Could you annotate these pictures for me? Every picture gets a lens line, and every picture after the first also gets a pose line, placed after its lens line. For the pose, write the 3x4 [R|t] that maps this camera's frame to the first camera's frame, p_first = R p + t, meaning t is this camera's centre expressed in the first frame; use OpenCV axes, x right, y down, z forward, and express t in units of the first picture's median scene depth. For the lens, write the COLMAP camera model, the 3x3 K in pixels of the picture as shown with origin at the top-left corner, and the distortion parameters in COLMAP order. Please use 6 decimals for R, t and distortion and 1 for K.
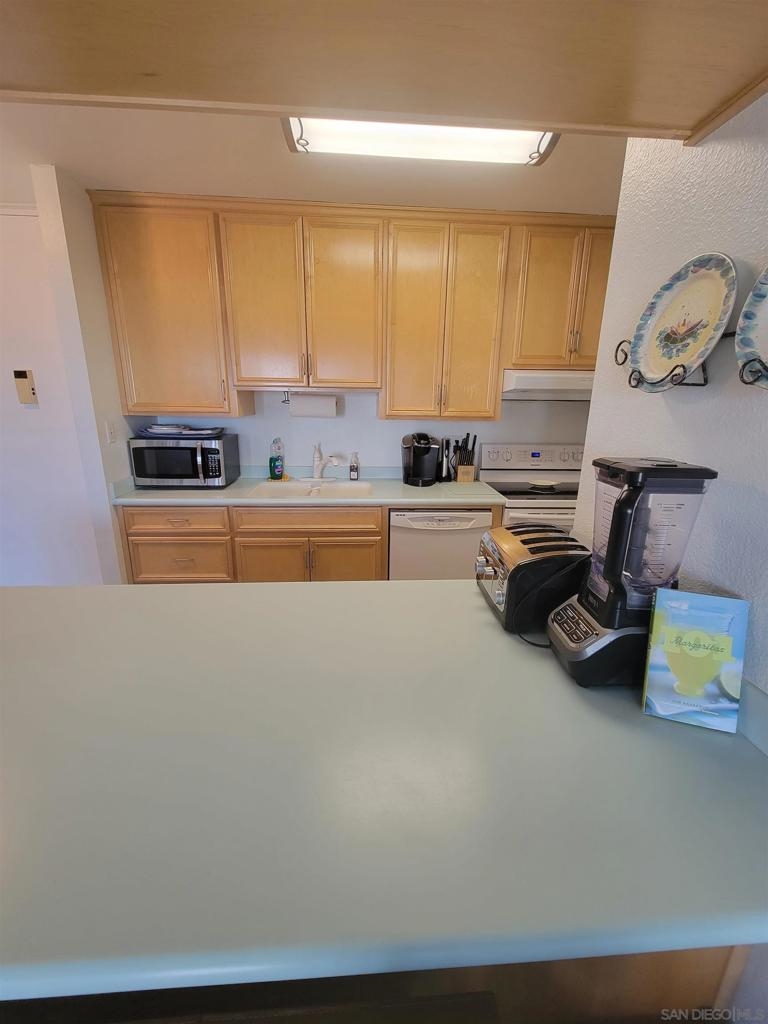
lens RADIAL K [[415.8, 0, 384.0], [0, 415.8, 512.0], [0, 0, 1]] dist [-0.000223, -0.000221]
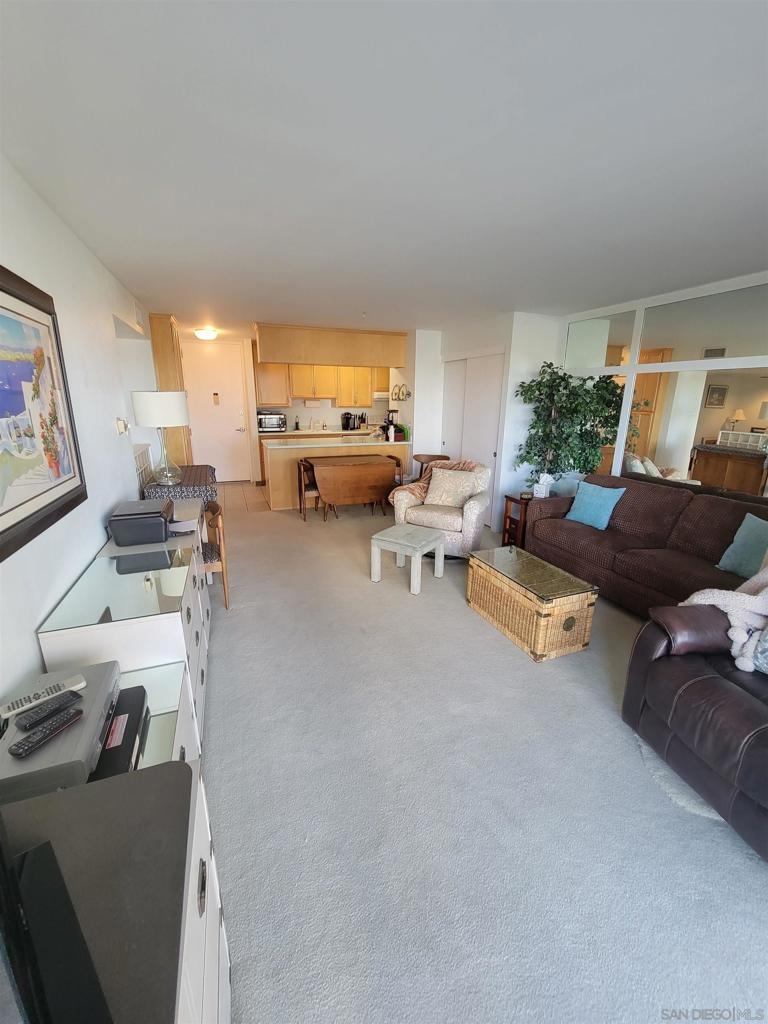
lens RADIAL K [[415.8, 0, 384.0], [0, 415.8, 512.0], [0, 0, 1]] dist [-0.000223, -0.000221]
pose [[0.956193, -0.084806, 0.280184, -0.537446], [0.083016, 0.996381, 0.018271, 0.469261], [-0.280720, 0.005789, 0.959772, -1.850470]]
